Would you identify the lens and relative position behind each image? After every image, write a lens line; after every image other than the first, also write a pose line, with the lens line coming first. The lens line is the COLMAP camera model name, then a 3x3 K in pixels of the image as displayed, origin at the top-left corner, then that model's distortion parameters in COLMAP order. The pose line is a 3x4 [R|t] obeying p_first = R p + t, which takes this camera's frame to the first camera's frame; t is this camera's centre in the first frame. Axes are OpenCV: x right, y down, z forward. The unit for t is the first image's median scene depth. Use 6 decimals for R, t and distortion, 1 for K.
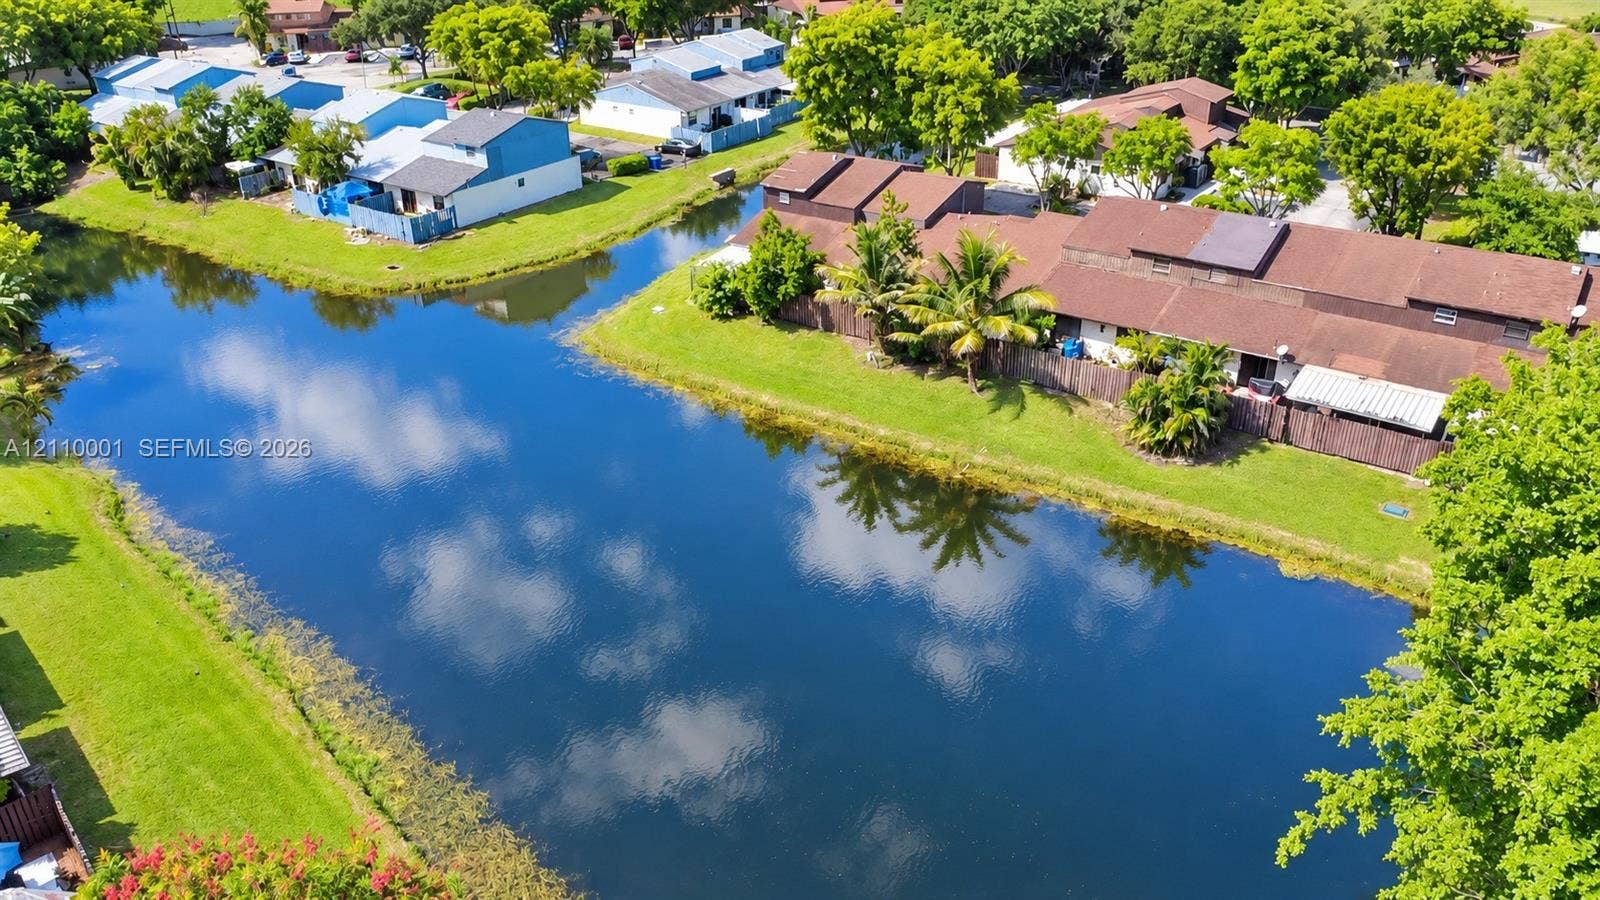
lens RADIAL K [[1197.1, 0, 803.2], [0, 1197.1, 463.5], [0, 0, 1]] dist [-0.017536, 0.000761]
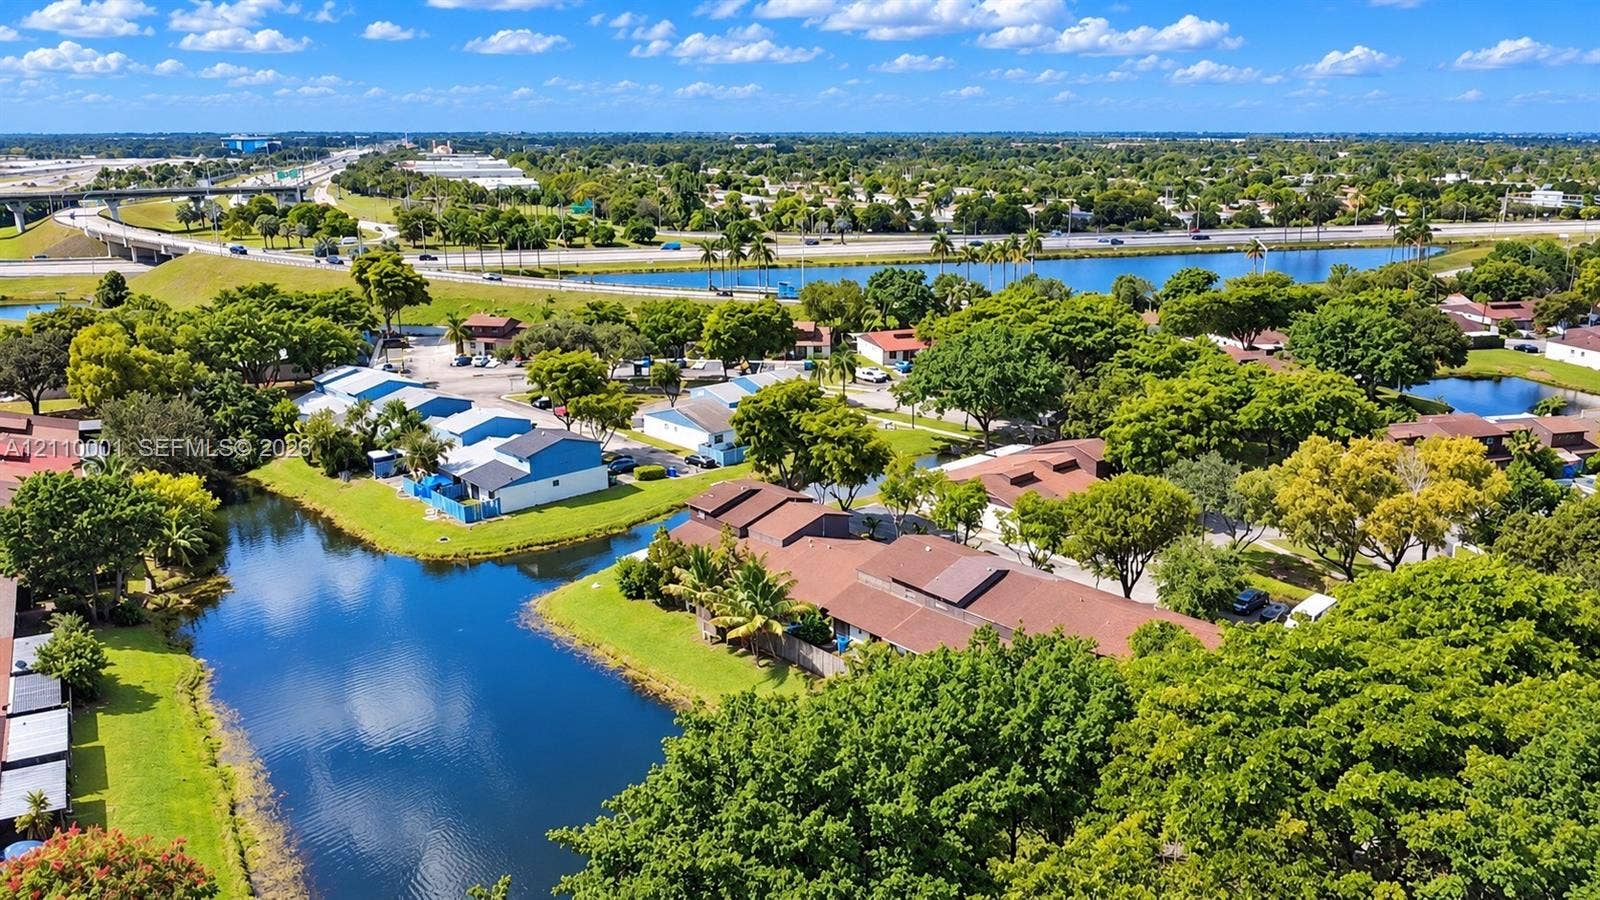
lens RADIAL K [[1173.8, 0, 813.4], [0, 1173.8, 488.0], [0, 0, 1]] dist [0.000479, -0.007802]
pose [[0.979735, 0.072631, -0.186668, 0.311219], [-0.106957, 0.977655, -0.180972, -0.015493], [0.169352, 0.197270, 0.965611, -0.262377]]
